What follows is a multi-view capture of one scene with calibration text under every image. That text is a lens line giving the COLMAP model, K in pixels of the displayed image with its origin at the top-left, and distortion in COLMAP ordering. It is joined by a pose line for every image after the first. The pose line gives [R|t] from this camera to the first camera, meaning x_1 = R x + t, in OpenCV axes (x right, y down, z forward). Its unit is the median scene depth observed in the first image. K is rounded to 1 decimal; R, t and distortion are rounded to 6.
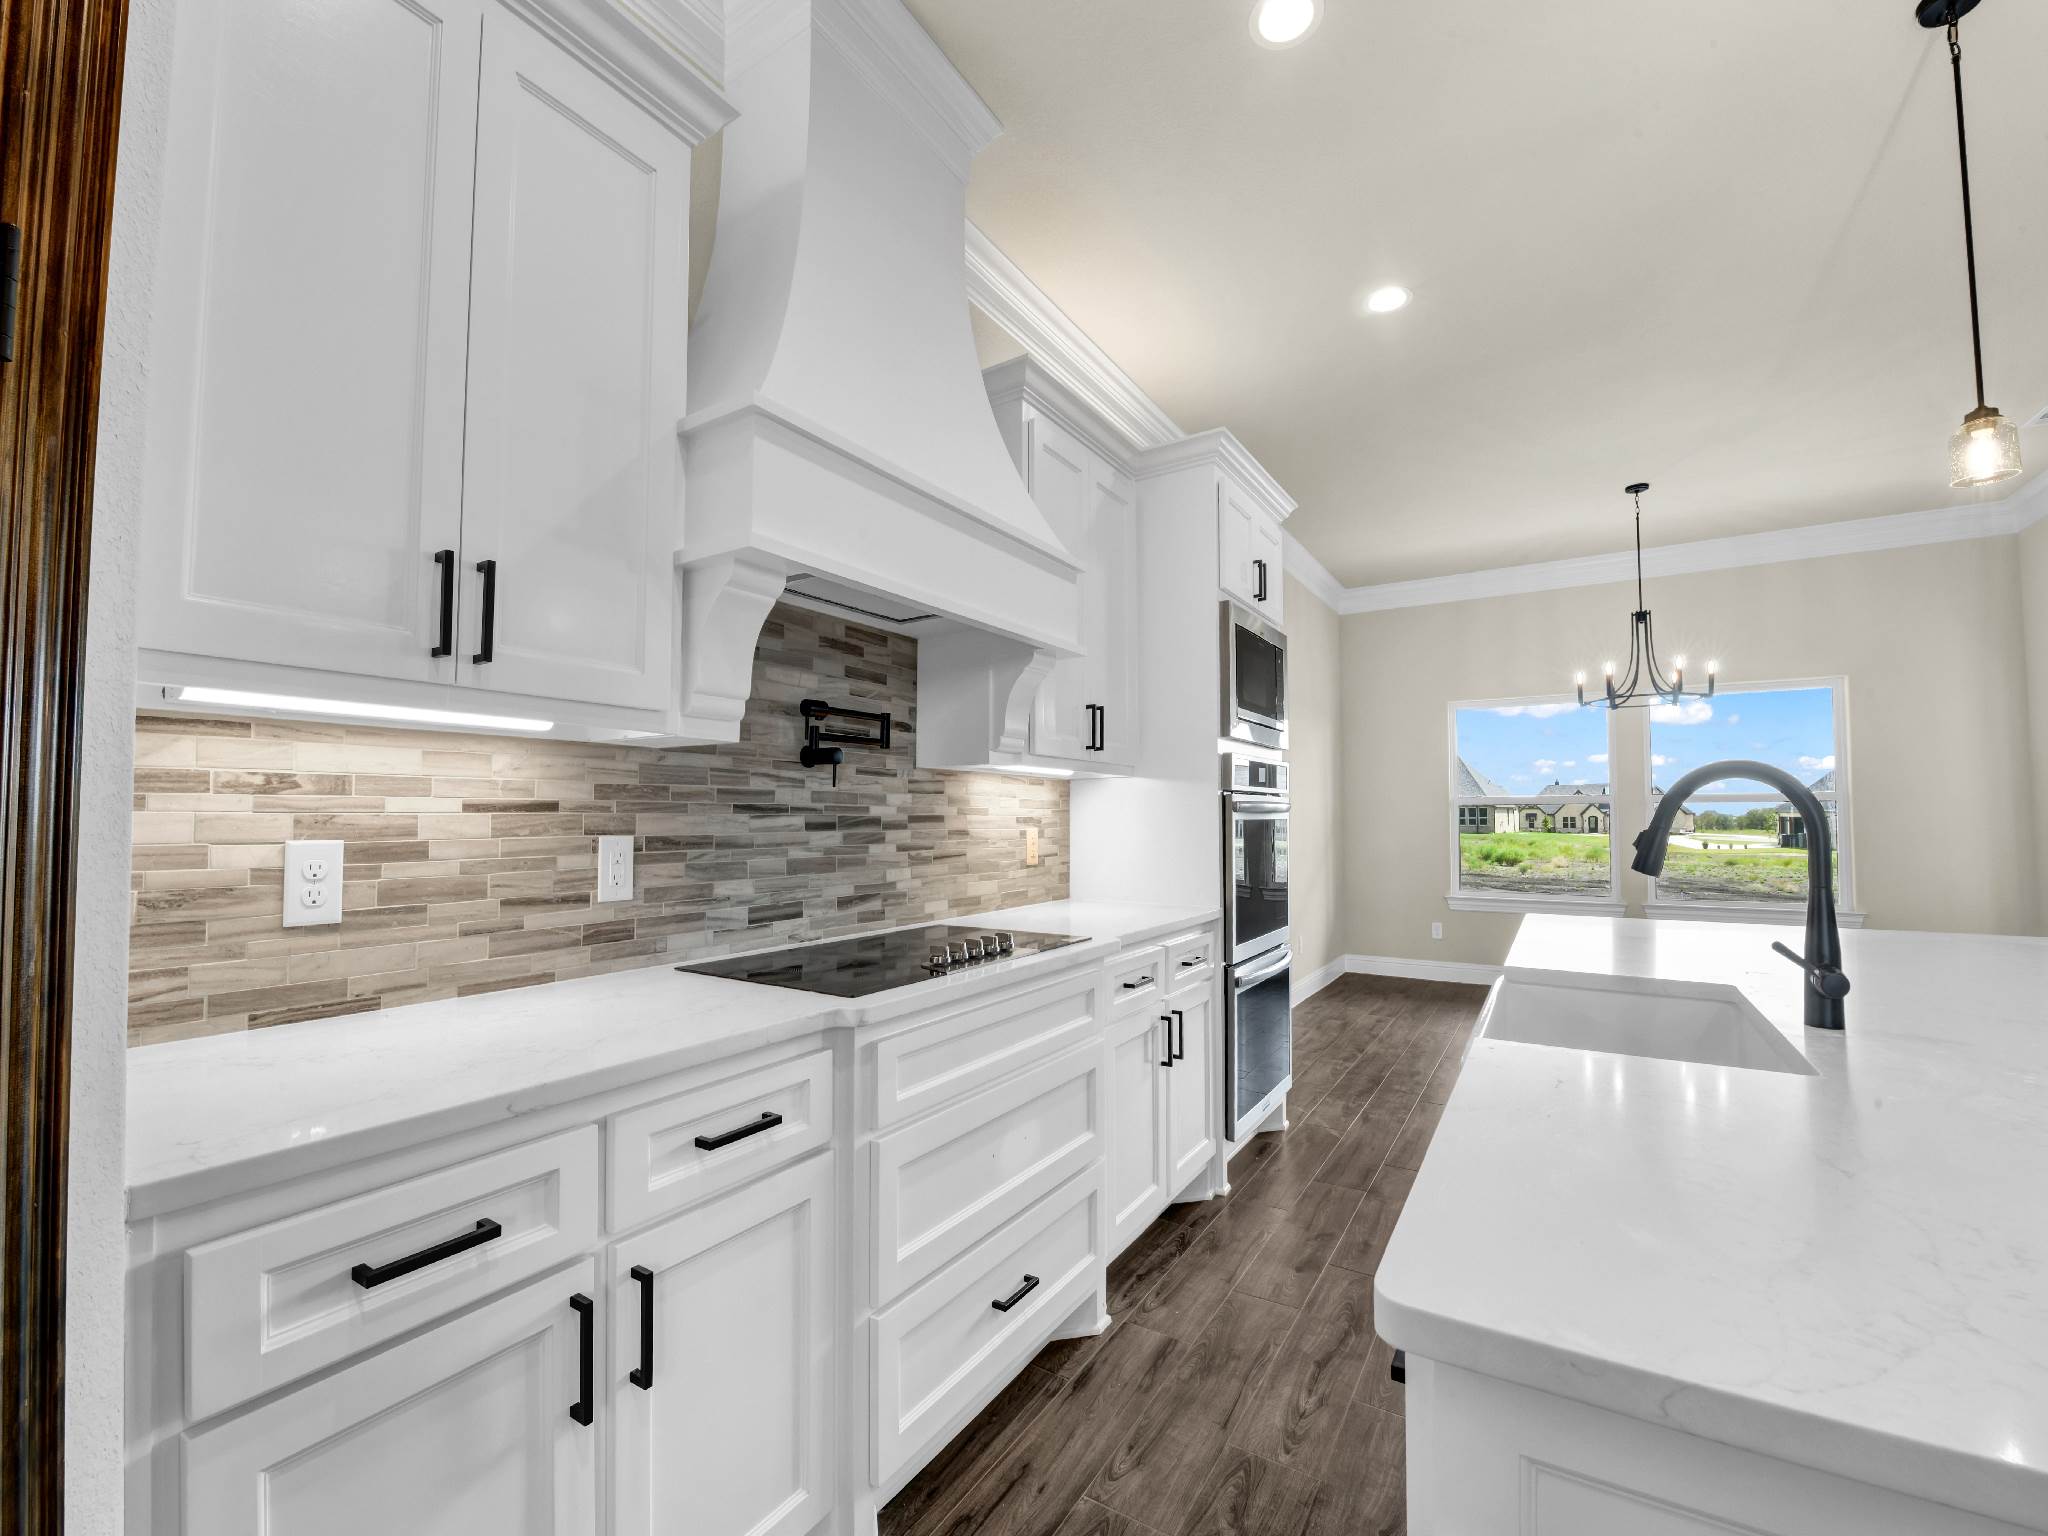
lens RADIAL K [[853.9, 0, 1026.7], [0, 853.9, 785.6], [0, 0, 1]] dist [-0.017140, -0.001408]
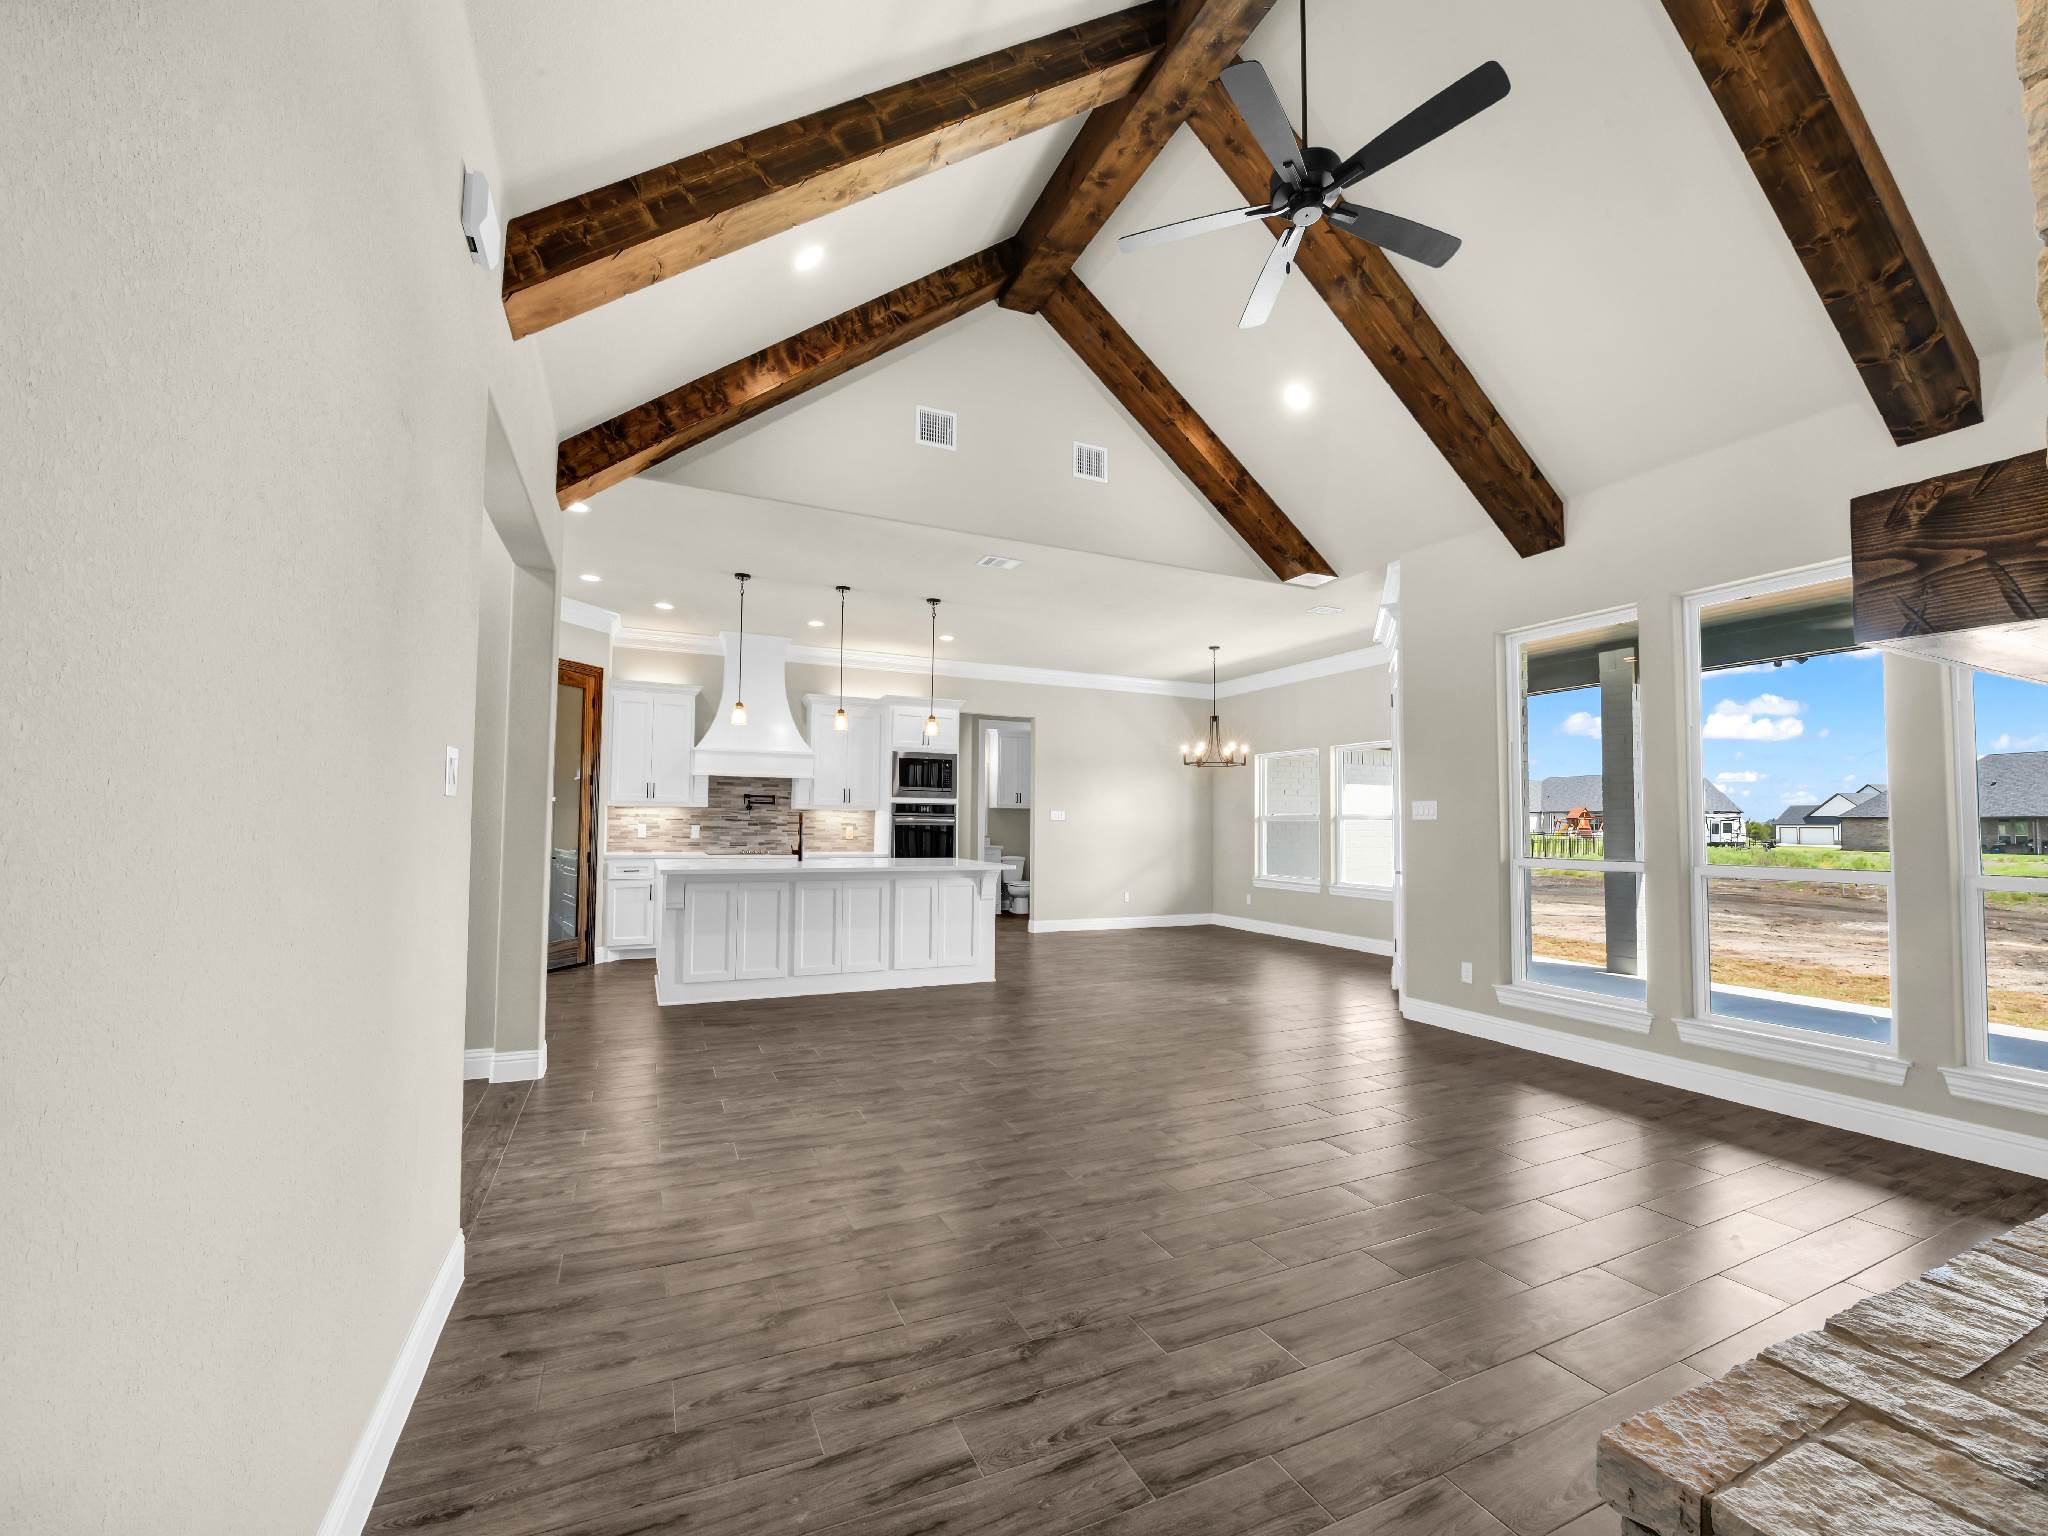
lens RADIAL K [[836.6, 0, 1027.7], [0, 836.6, 801.2], [0, 0, 1]] dist [-0.015830, -0.000743]
pose [[0.843403, -0.004036, -0.537266, 2.728229], [0.008054, 0.999954, 0.005132, -0.066389], [0.537221, -0.008656, 0.843397, -1.502462]]
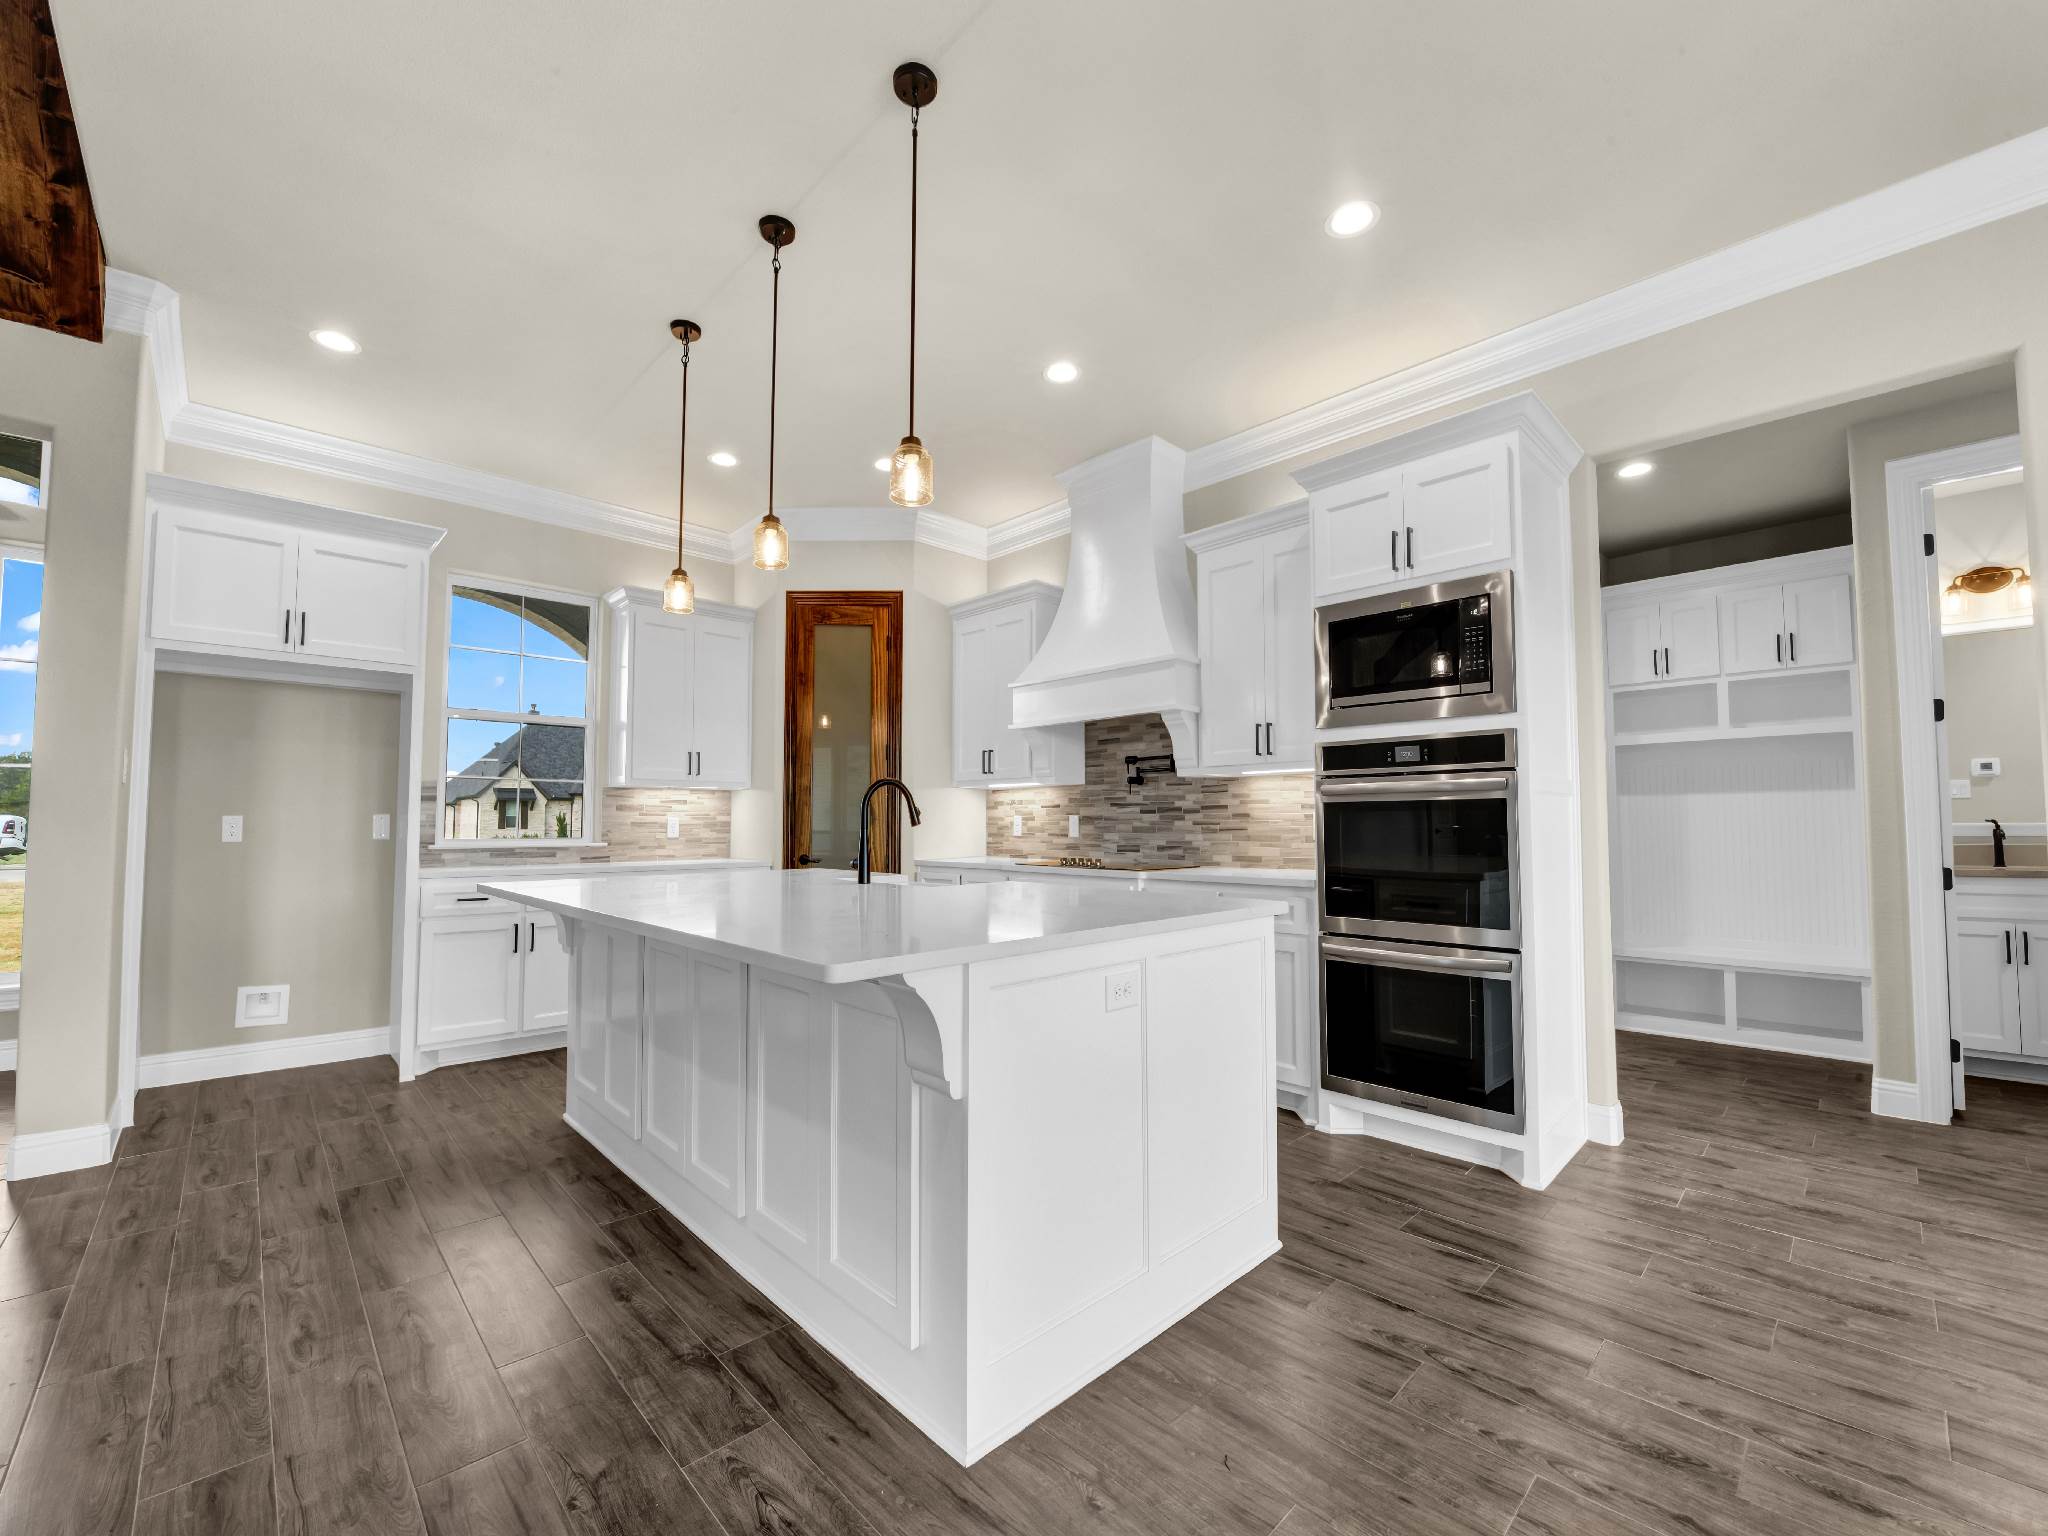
lens RADIAL K [[827.2, 0, 1025.8], [0, 827.2, 789.7], [0, 0, 1]] dist [-0.015859, -0.001970]
pose [[-0.232353, -0.040147, -0.971803, 1.707287], [0.038427, 0.997989, -0.050416, 0.078138], [0.971872, -0.049058, -0.230343, 1.077834]]
